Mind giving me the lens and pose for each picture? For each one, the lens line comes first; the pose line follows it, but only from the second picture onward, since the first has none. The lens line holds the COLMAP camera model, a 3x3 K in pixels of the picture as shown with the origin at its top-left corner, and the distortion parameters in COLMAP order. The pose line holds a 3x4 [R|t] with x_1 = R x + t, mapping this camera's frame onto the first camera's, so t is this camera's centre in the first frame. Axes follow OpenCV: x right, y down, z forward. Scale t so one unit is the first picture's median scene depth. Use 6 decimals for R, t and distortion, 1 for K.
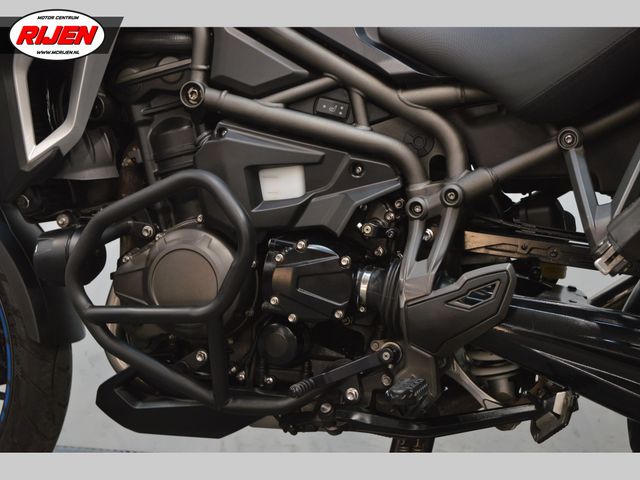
lens RADIAL K [[1245.4, 0, 320.0], [0, 1245.4, 240.0], [0, 0, 1]] dist [0.074418, 0.109699]
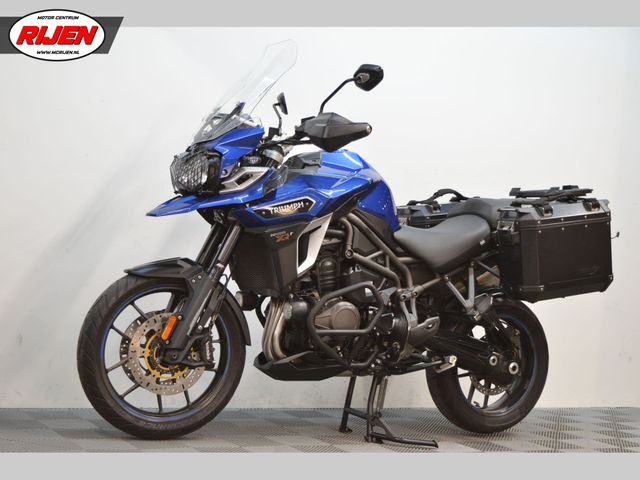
lens RADIAL K [[1055.2, 0, 320.0], [0, 1055.2, 240.0], [0, 0, 1]] dist [-0.021065, -0.053014]
pose [[0.648709, 0.070911, 0.757726, -1.955285], [-0.036293, 0.997399, -0.062269, 0.002030], [-0.760170, 0.012895, 0.649596, -0.489820]]
